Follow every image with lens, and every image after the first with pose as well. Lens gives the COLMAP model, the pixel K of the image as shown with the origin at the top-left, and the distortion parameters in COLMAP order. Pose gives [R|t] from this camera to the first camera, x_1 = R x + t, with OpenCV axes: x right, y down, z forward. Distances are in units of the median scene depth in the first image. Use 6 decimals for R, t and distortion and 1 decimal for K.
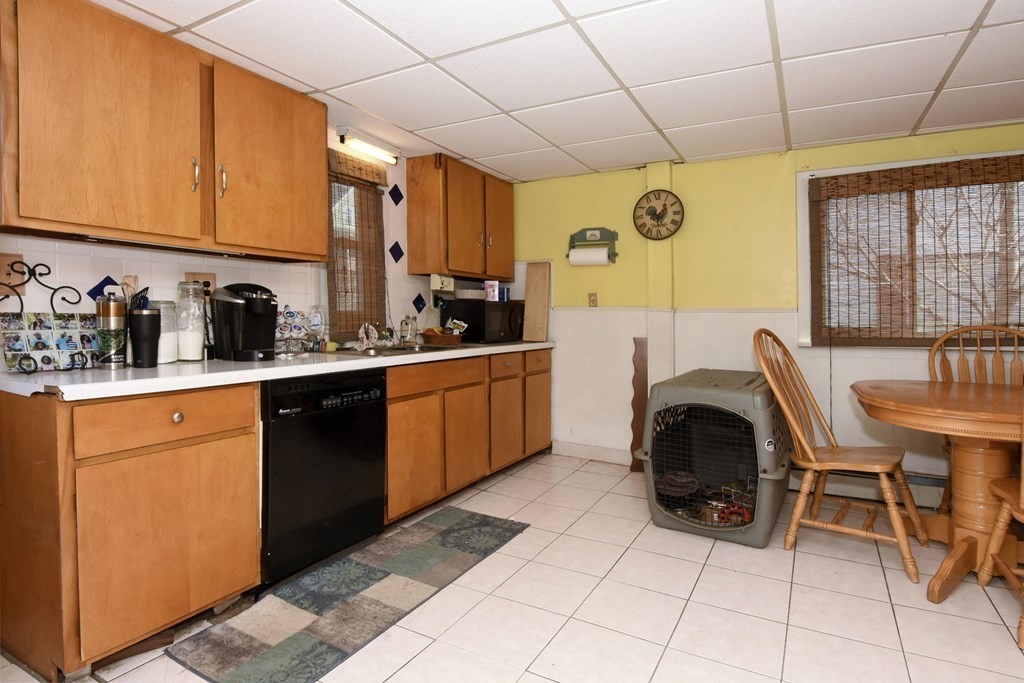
lens RADIAL K [[538.9, 0, 512.4], [0, 538.9, 321.6], [0, 0, 1]] dist [-0.063700, 0.000084]
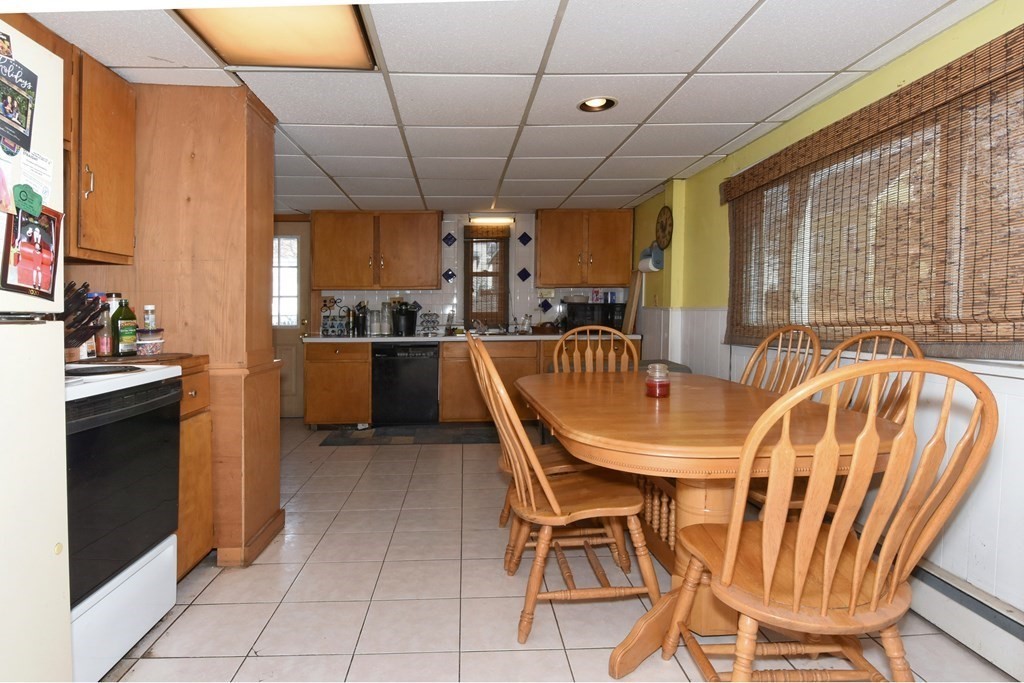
lens RADIAL K [[538.9, 0, 512.4], [0, 538.9, 321.6], [0, 0, 1]] dist [-0.063700, 0.000084]
pose [[0.559747, 0.007677, -0.828628, 1.262868], [0.003244, 0.999929, 0.011455, -0.007905], [0.828657, -0.009100, 0.559683, 0.071844]]
